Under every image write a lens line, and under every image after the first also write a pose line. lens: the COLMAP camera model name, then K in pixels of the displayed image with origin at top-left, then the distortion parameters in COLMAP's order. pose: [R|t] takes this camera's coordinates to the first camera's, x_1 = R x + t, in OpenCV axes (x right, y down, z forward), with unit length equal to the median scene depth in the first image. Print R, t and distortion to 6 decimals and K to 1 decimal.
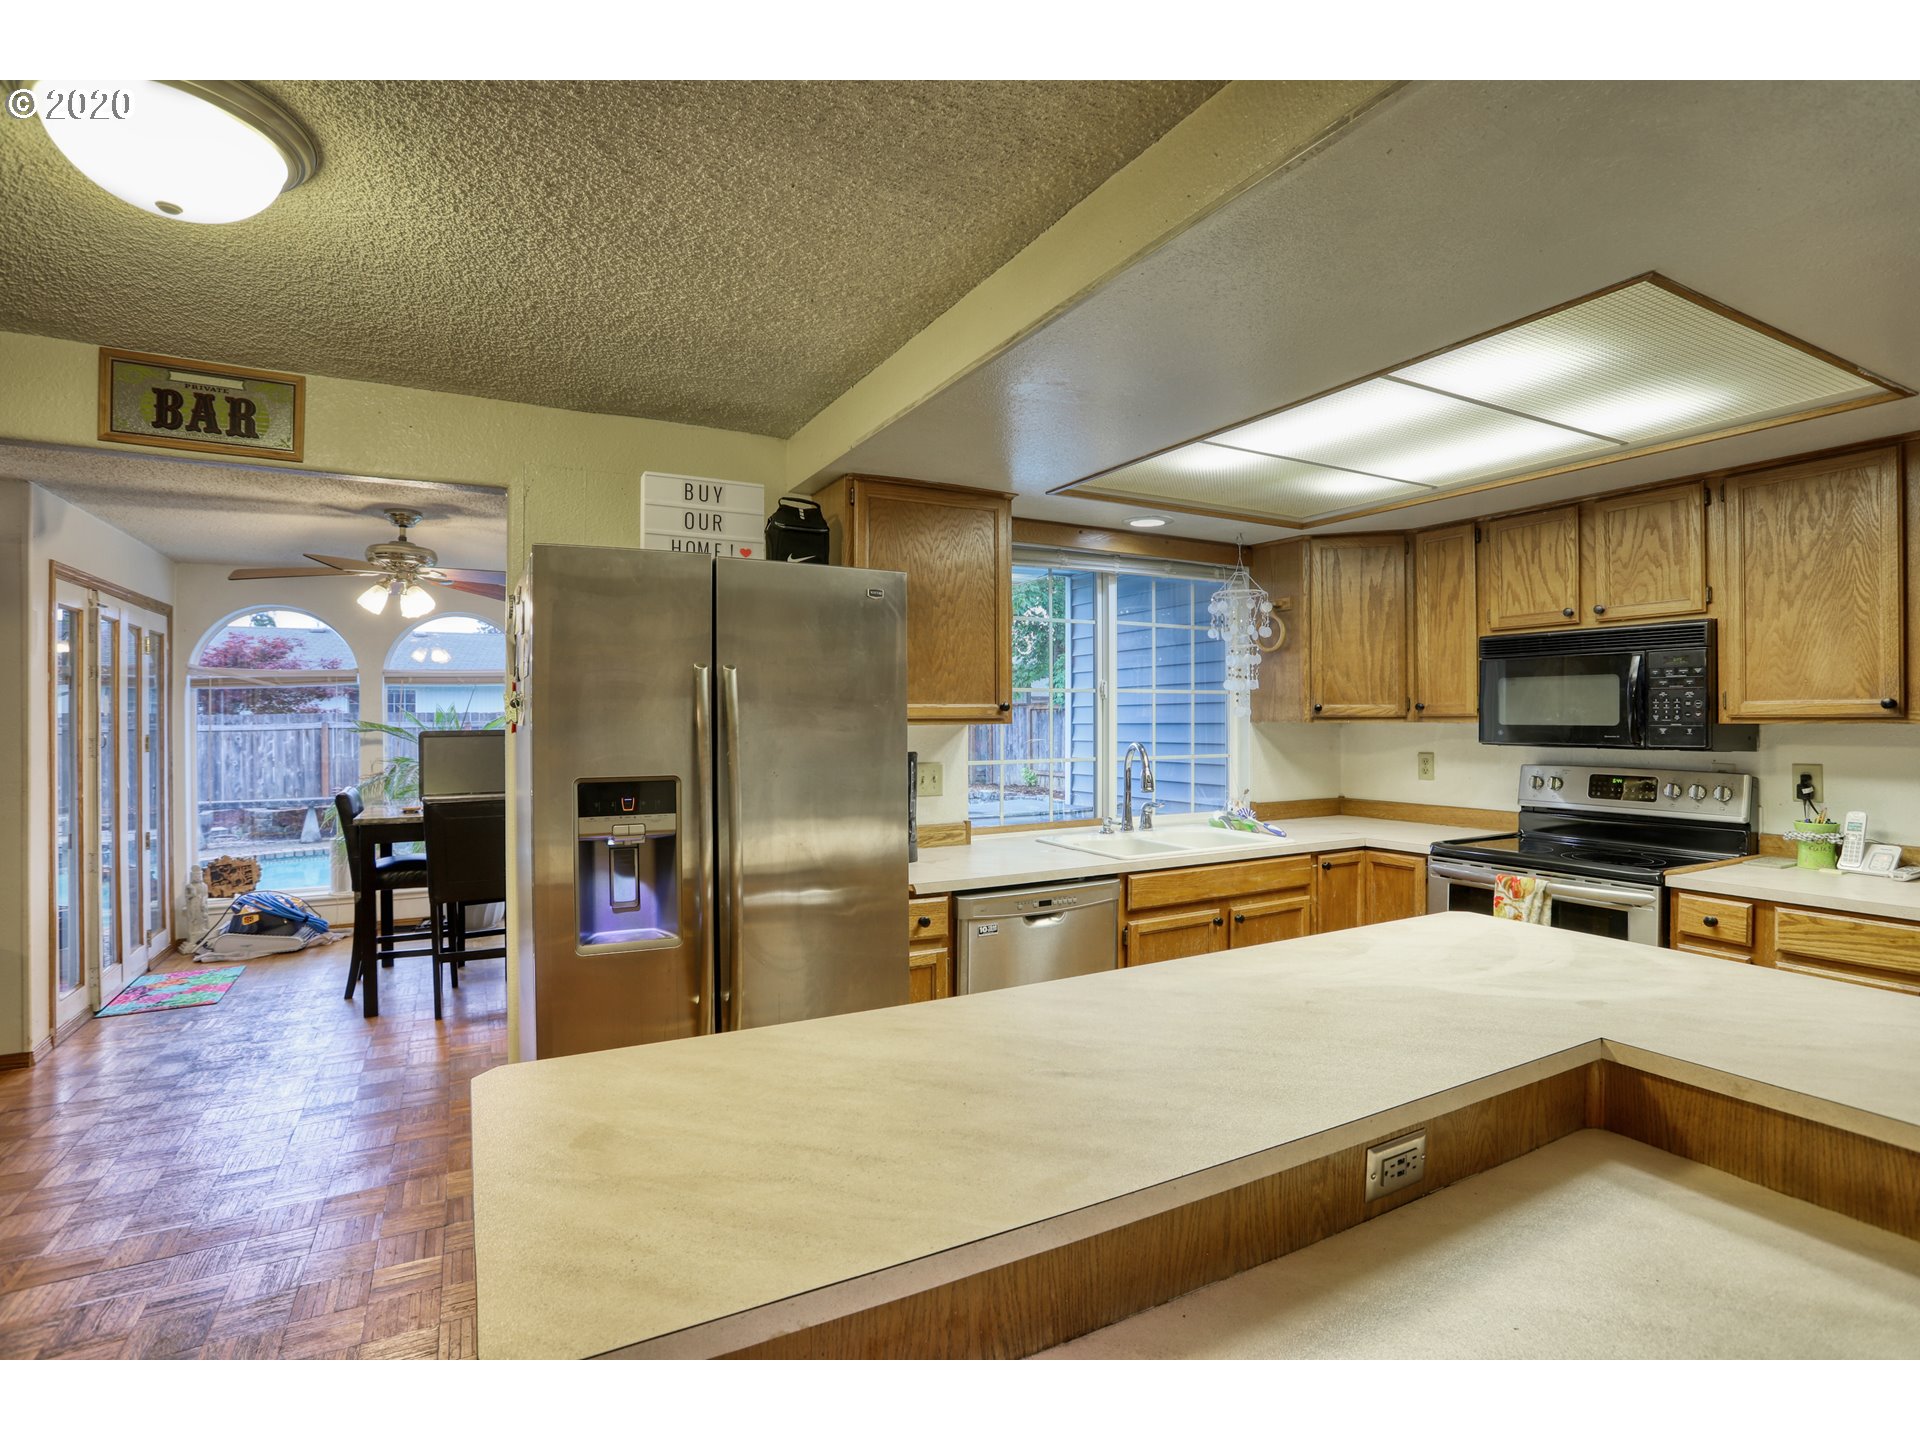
lens RADIAL K [[938.0, 0, 961.8], [0, 938.0, 710.5], [0, 0, 1]] dist [-0.061754, 0.026536]
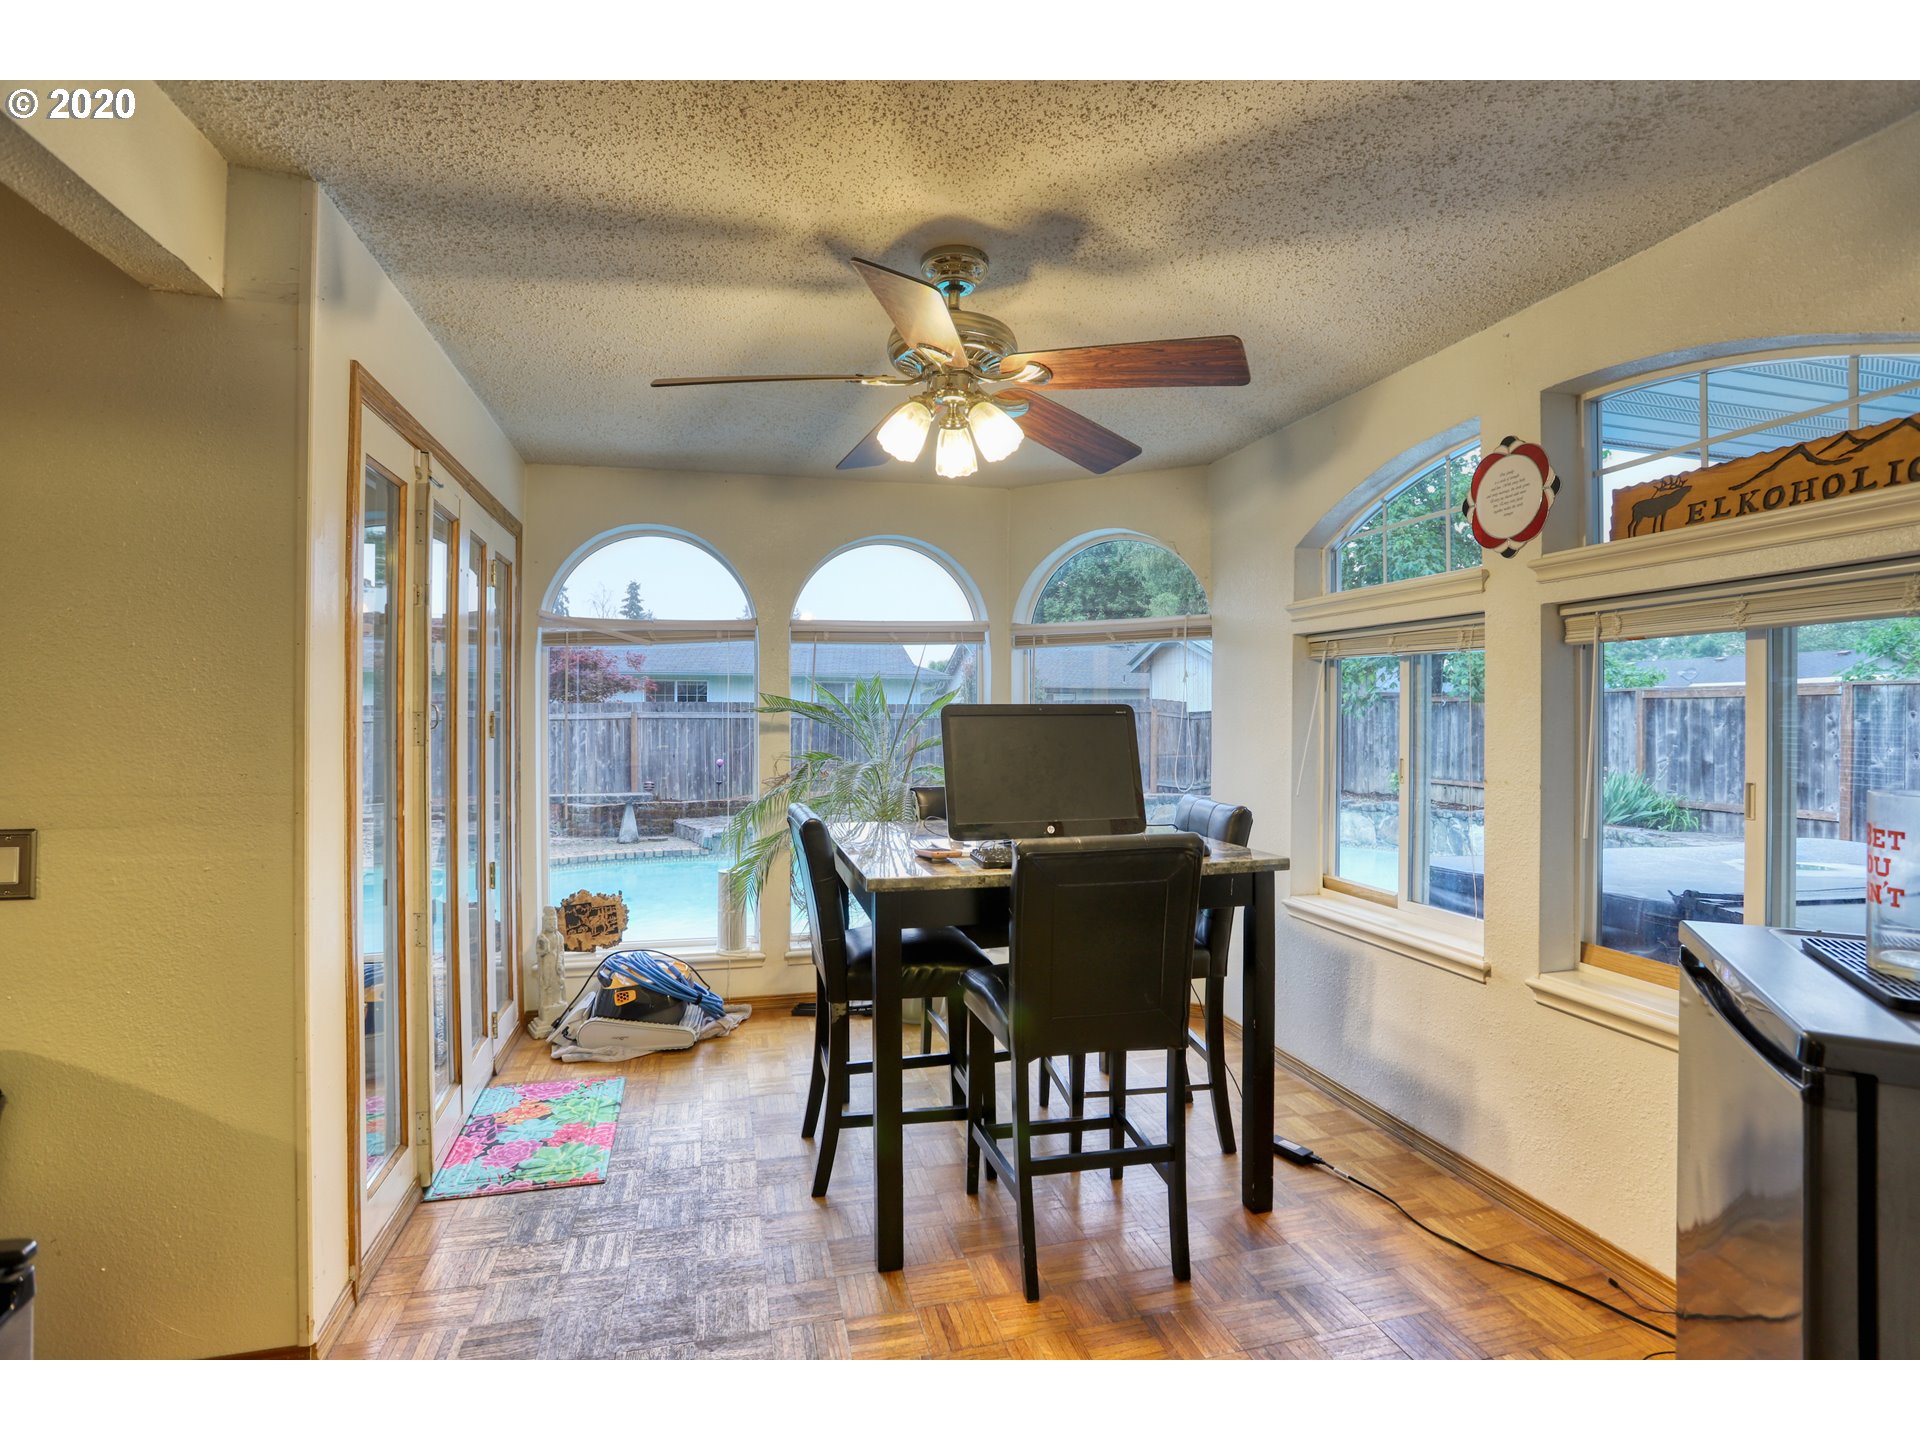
lens RADIAL K [[938.0, 0, 954.4], [0, 938.0, 711.8], [0, 0, 1]] dist [-0.061754, 0.026536]
pose [[0.969384, 0.006798, -0.245456, -0.141354], [-0.006213, 0.999976, 0.003157, 0.007824], [0.245472, -0.001535, 0.969403, 0.149946]]
